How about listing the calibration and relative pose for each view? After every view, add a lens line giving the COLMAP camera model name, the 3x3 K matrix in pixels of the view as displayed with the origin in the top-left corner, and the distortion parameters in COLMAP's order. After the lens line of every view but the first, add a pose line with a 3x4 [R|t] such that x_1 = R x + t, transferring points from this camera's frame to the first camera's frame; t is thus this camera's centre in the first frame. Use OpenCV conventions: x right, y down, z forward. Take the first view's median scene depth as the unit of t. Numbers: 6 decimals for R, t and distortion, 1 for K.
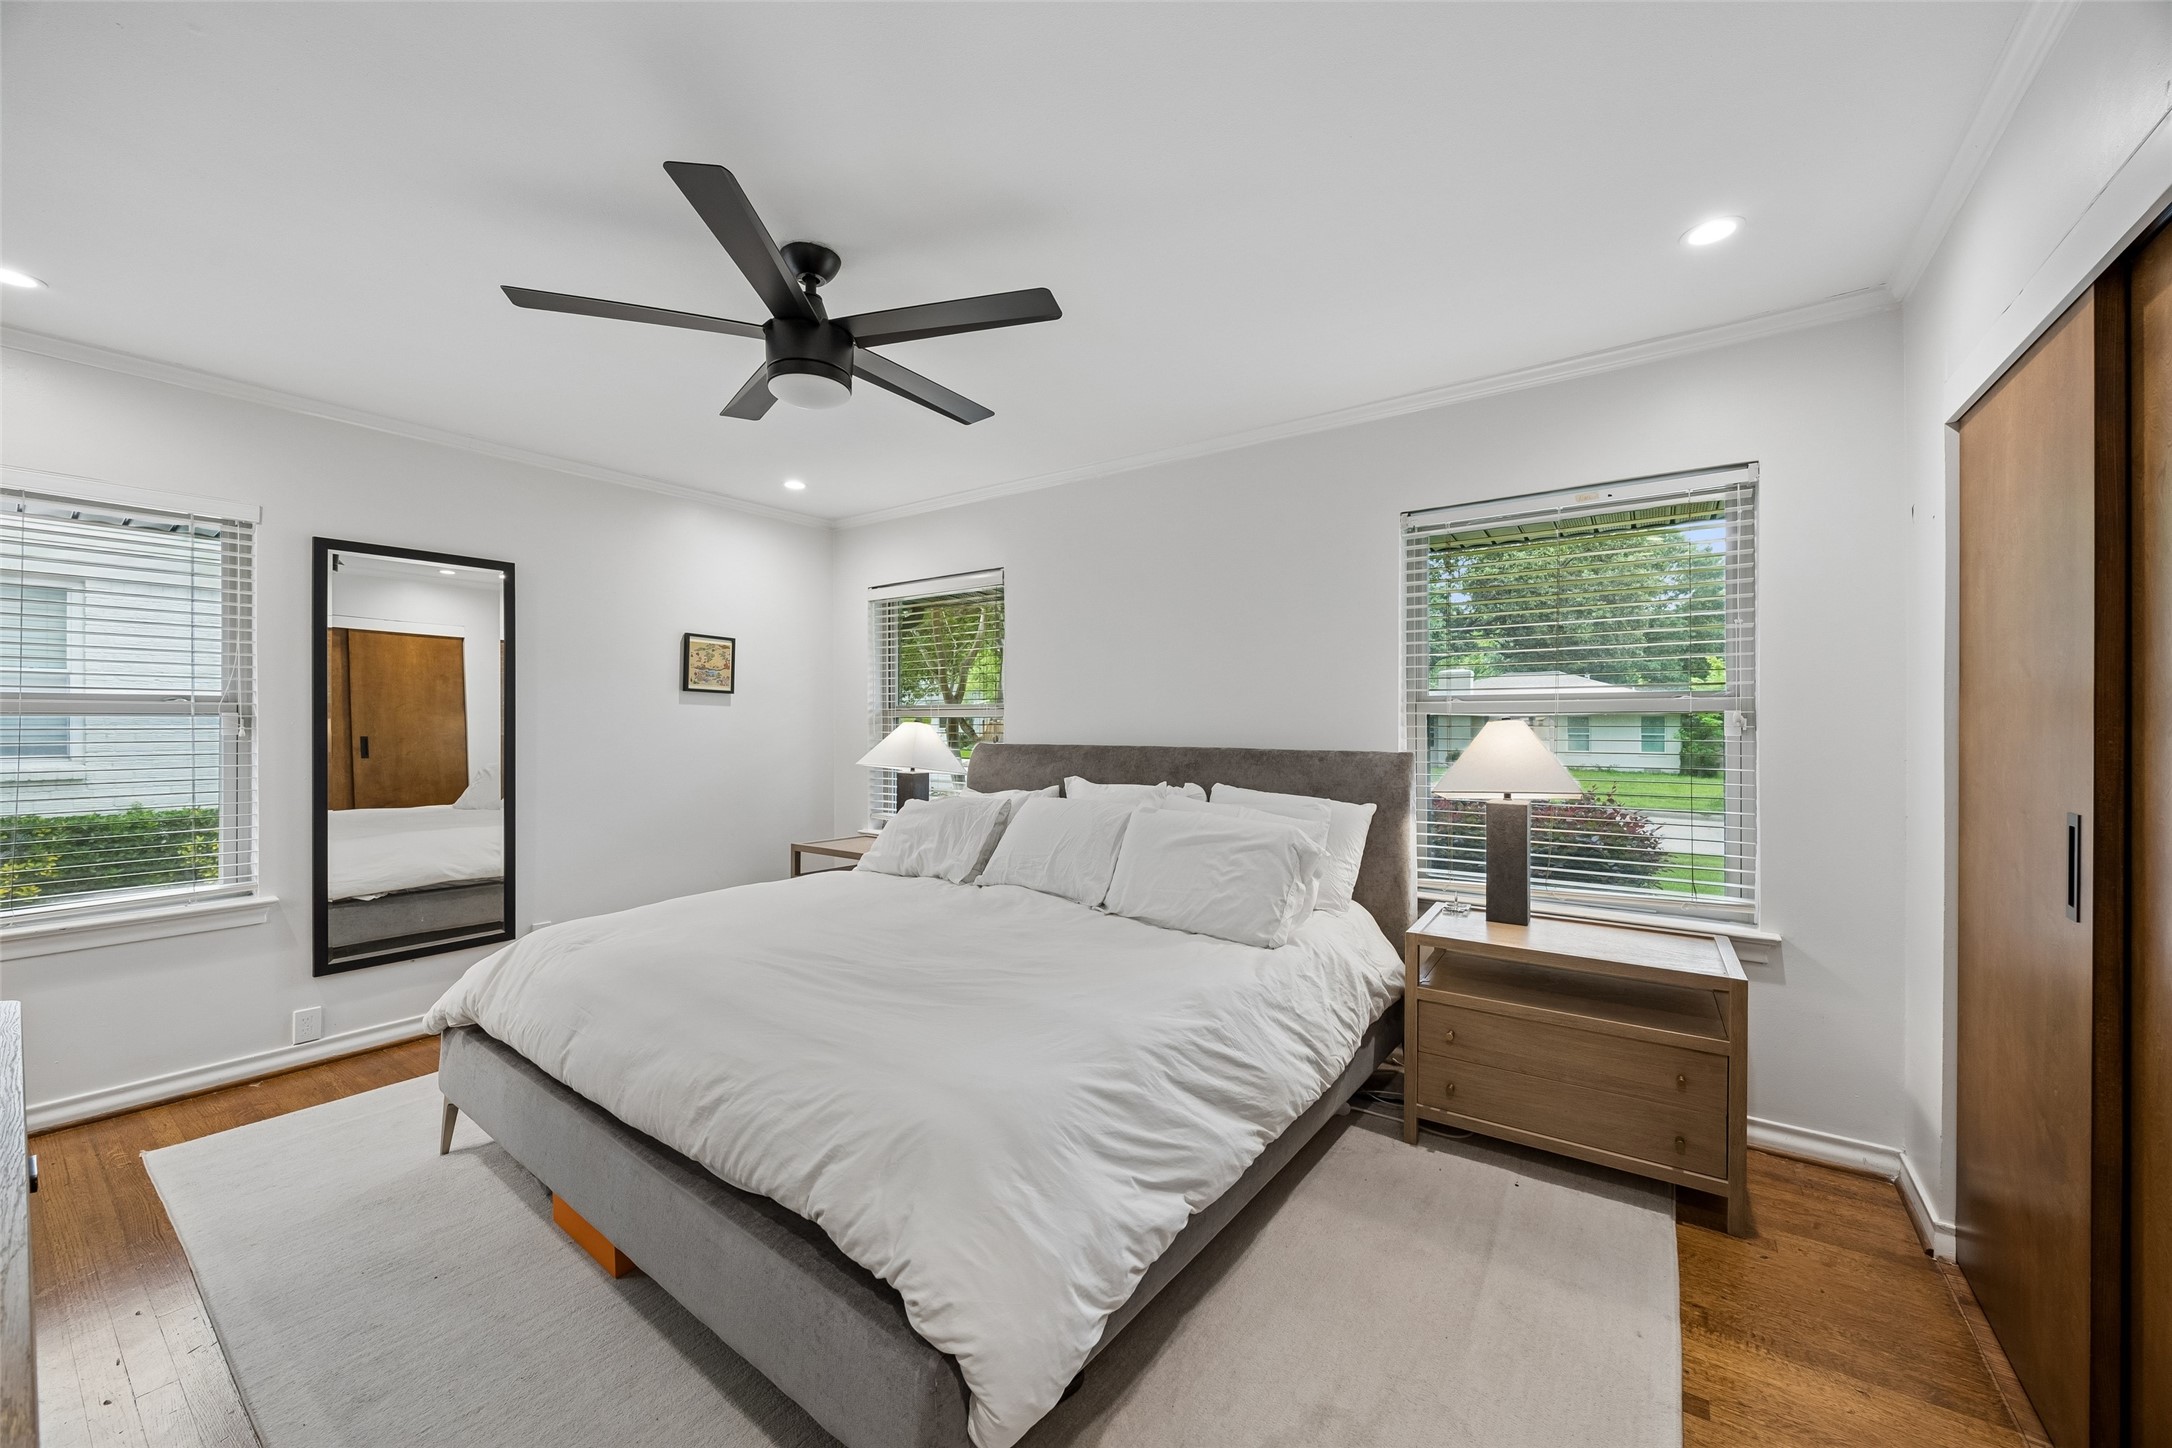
lens RADIAL K [[835.6, 0, 1037.1], [0, 835.6, 720.5], [0, 0, 1]] dist [-0.000610, -0.000032]
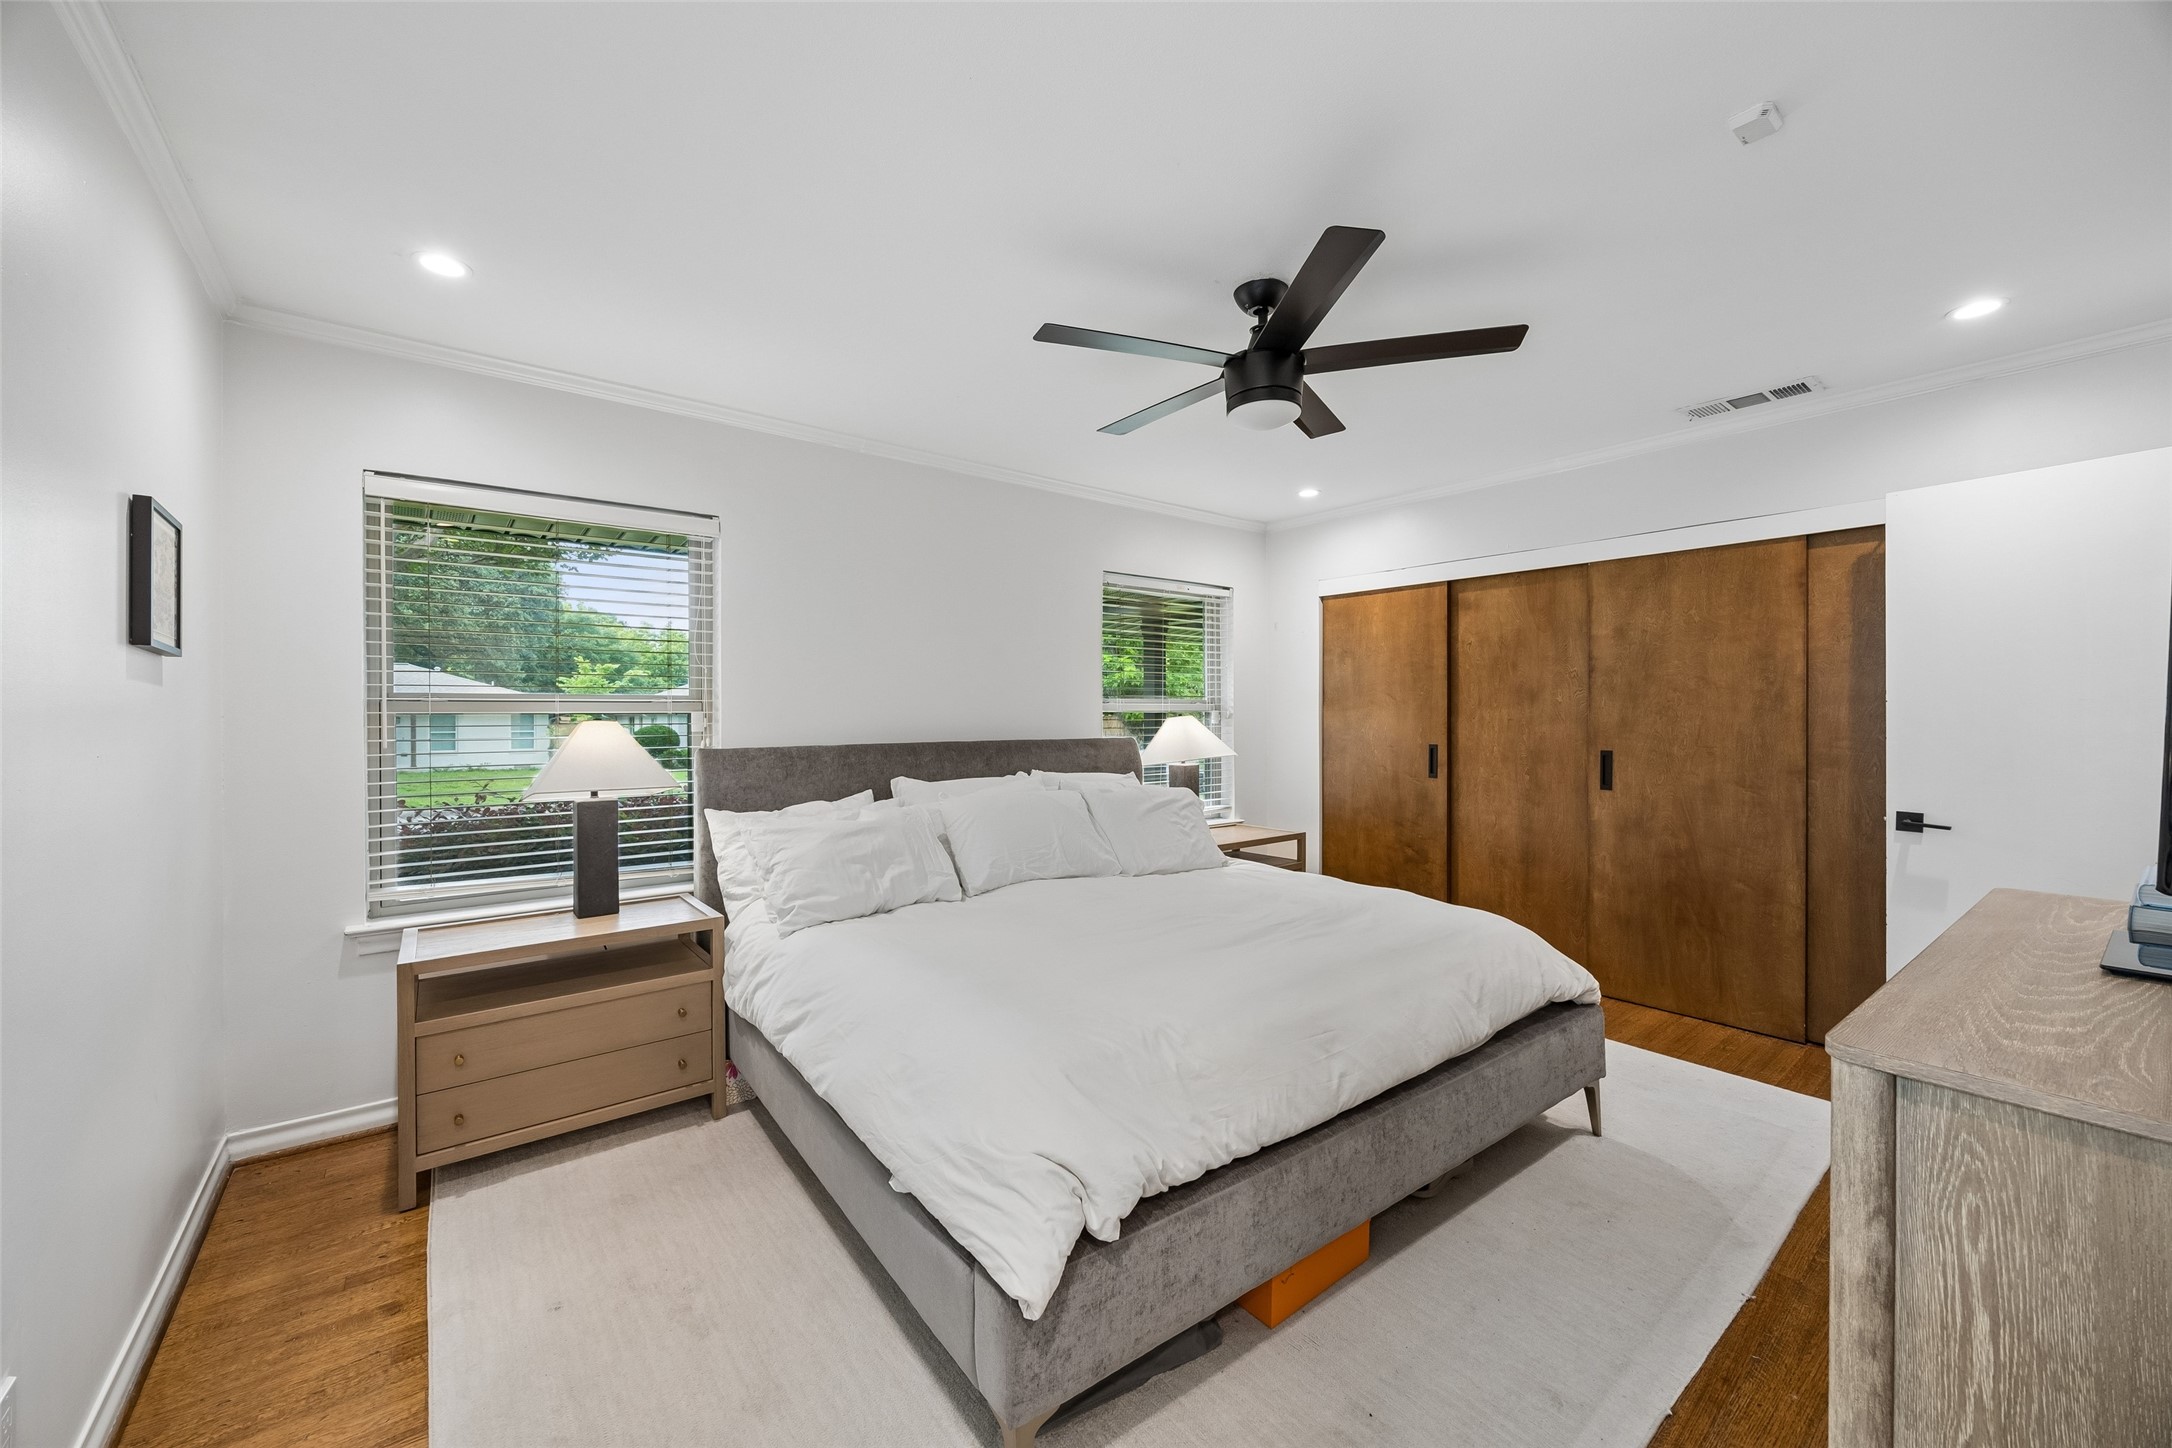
lens RADIAL K [[835.6, 0, 1037.1], [0, 835.6, 720.5], [0, 0, 1]] dist [-0.000610, -0.000032]
pose [[0.284583, -0.002702, 0.958648, -0.671612], [0.002567, 0.999995, 0.002057, 0.002501], [-0.958648, 0.001876, 0.284588, 0.490714]]
